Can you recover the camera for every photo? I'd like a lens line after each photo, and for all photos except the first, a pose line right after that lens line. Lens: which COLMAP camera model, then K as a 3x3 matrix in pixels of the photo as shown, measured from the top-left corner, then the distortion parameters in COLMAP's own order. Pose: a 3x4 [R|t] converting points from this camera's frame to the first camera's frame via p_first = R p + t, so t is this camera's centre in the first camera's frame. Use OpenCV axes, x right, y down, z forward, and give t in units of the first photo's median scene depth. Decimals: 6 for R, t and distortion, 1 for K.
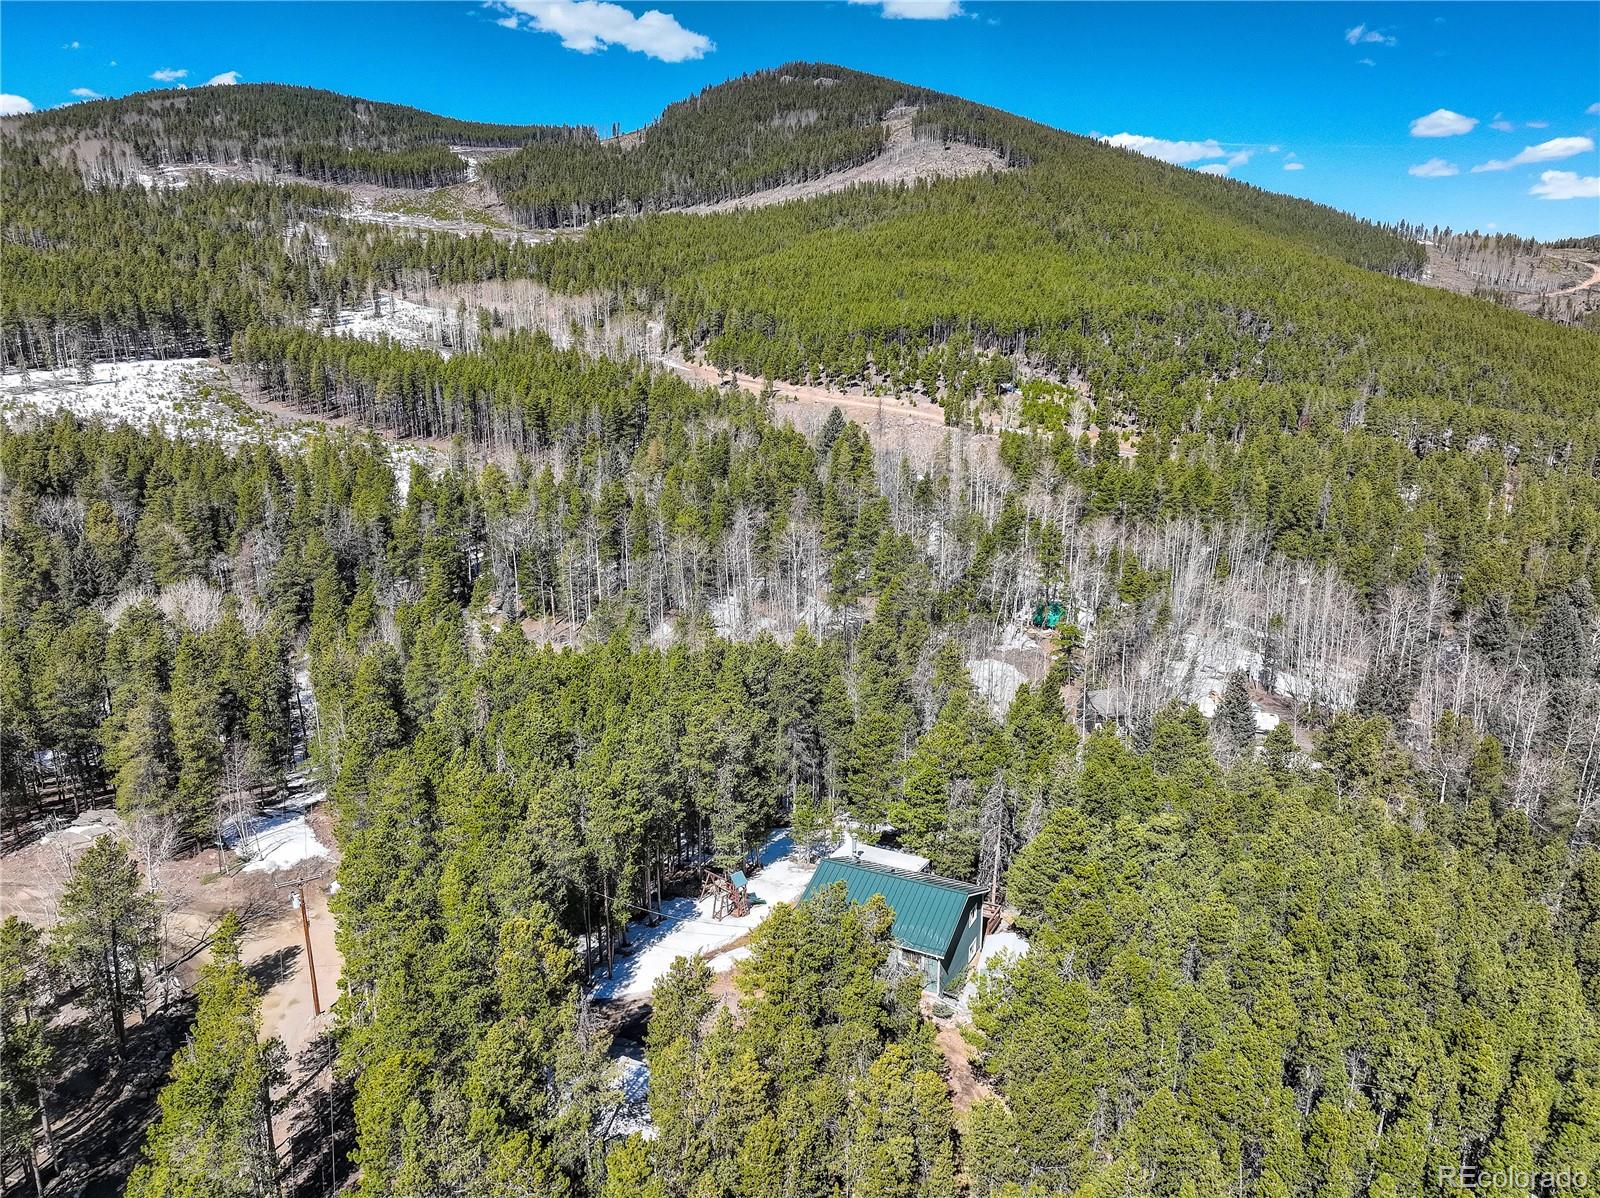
lens RADIAL K [[1120.6, 0, 800.3], [0, 1120.6, 604.2], [0, 0, 1]] dist [0.004043, 0.028219]
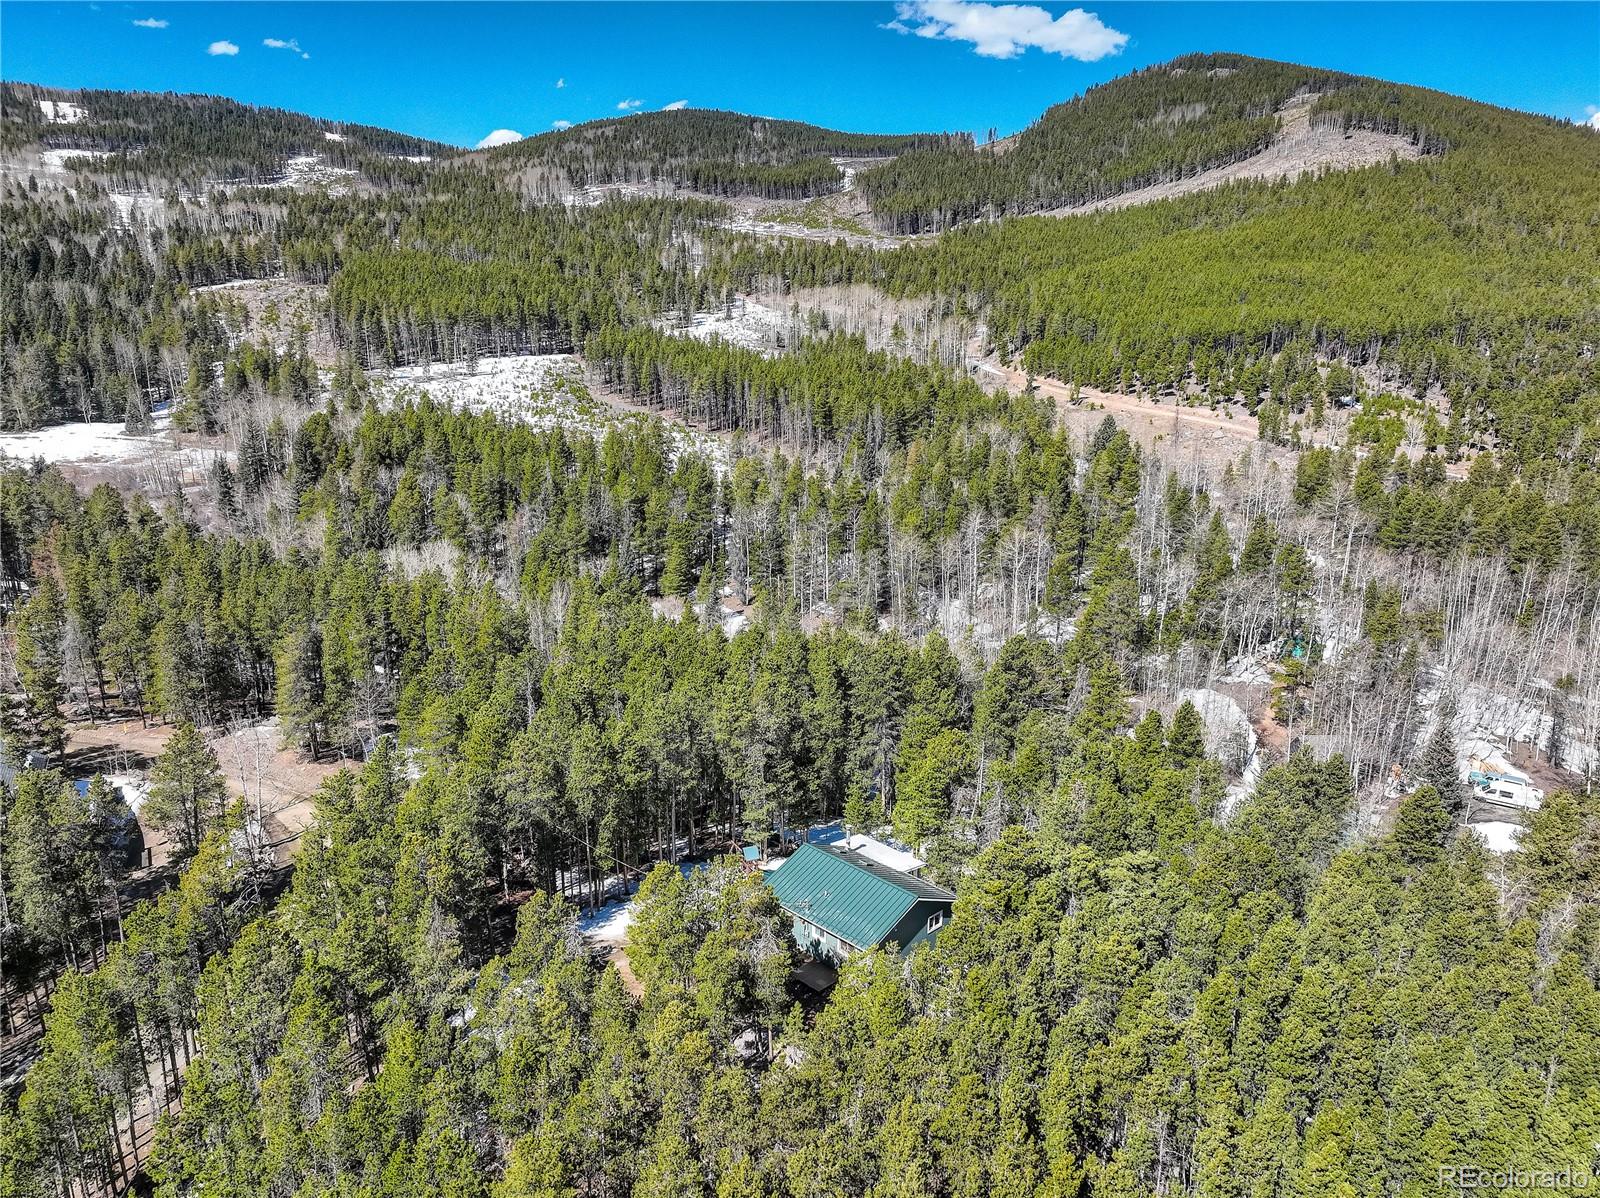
lens RADIAL K [[1120.6, 0, 800.9], [0, 1120.6, 607.5], [0, 0, 1]] dist [0.004043, 0.028219]
pose [[0.944902, 0.089024, -0.315017, 0.066450], [-0.089417, 0.995906, 0.013235, -0.000324], [0.314905, 0.015662, 0.948994, 0.003611]]
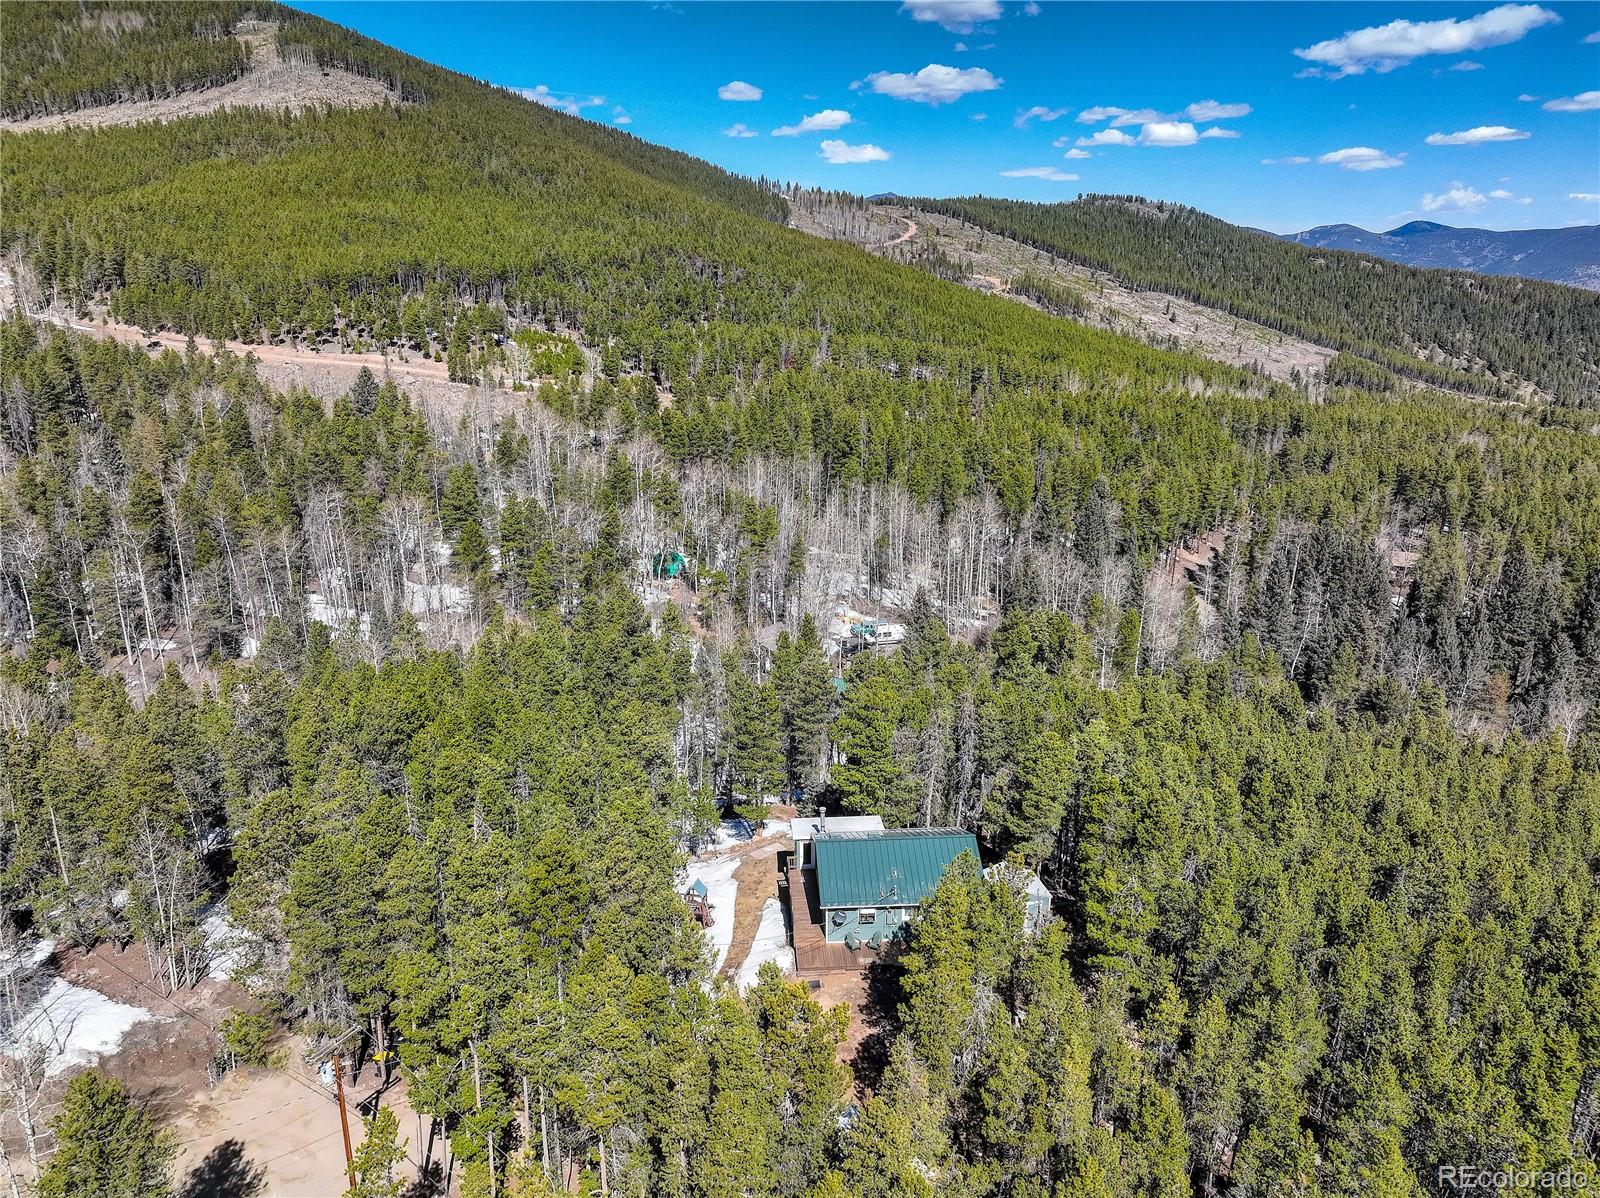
lens RADIAL K [[1120.6, 0, 809.1], [0, 1120.6, 594.8], [0, 0, 1]] dist [0.004043, 0.028219]
pose [[0.857953, -0.150299, 0.491251, -0.087391], [0.131913, 0.988636, 0.072095, -0.010217], [-0.496504, 0.002948, 0.868030, 0.035346]]
